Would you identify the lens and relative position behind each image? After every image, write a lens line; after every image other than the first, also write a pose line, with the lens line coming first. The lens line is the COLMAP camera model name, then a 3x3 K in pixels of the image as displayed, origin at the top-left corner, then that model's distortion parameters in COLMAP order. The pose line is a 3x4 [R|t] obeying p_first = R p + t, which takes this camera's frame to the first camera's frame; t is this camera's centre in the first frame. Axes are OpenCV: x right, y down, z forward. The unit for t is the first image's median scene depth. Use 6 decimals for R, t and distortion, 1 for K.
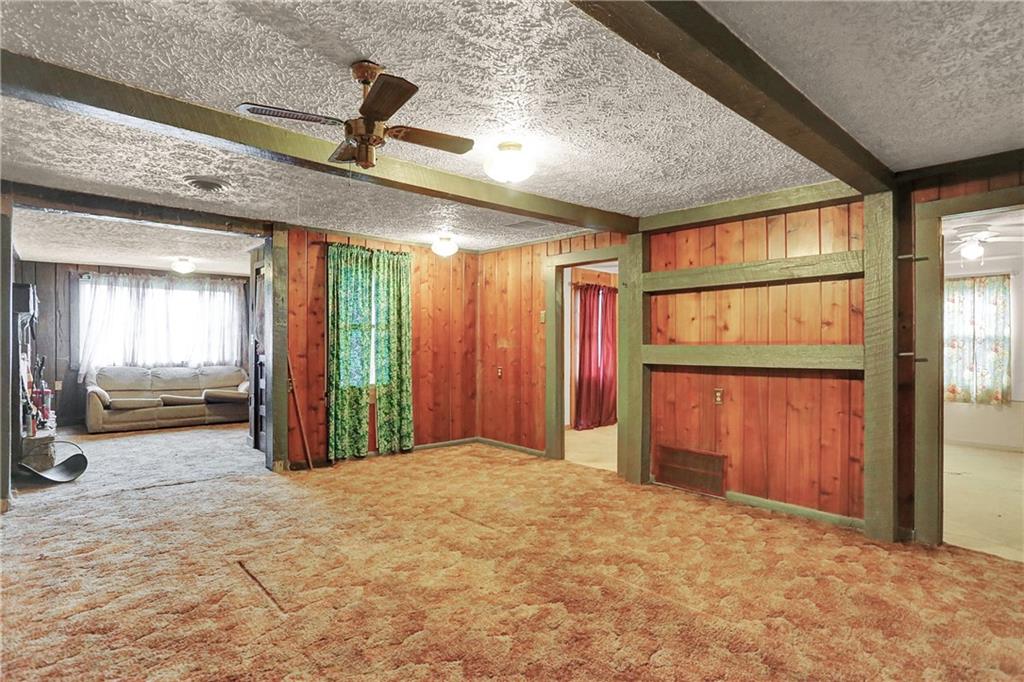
lens RADIAL K [[520.4, 0, 493.5], [0, 520.4, 353.4], [0, 0, 1]] dist [-0.070543, 0.018643]
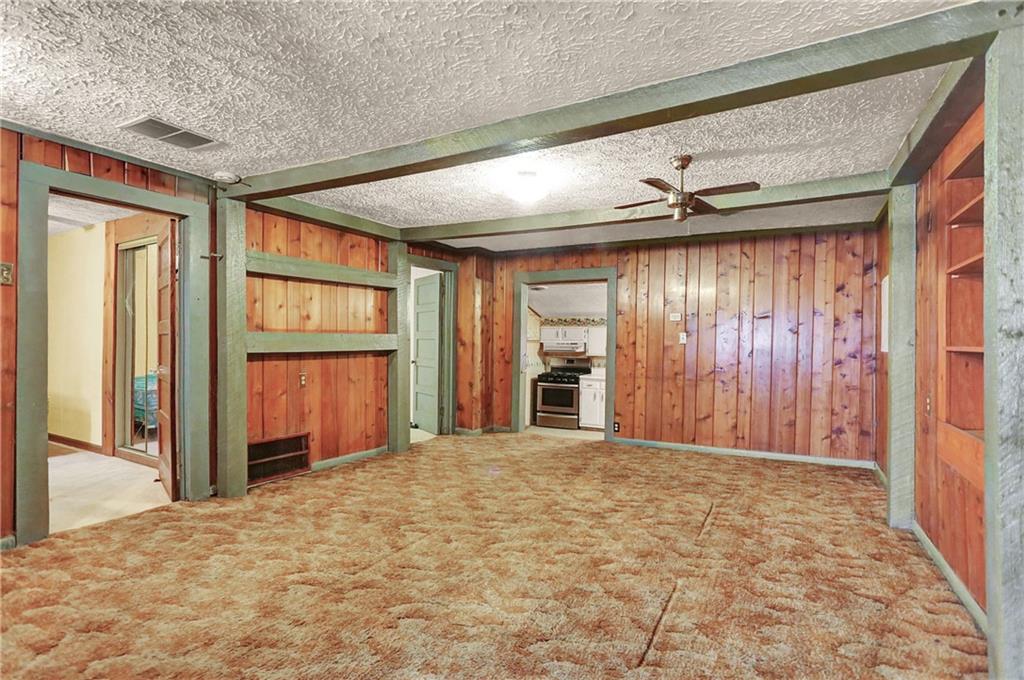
lens RADIAL K [[525.9, 0, 513.2], [0, 525.9, 331.2], [0, 0, 1]] dist [0.000943, 0.000809]
pose [[-0.344391, 0.003717, 0.938819, -0.777415], [-0.000818, 0.999991, -0.004260, -0.015635], [-0.938826, -0.002235, -0.344385, 0.988812]]
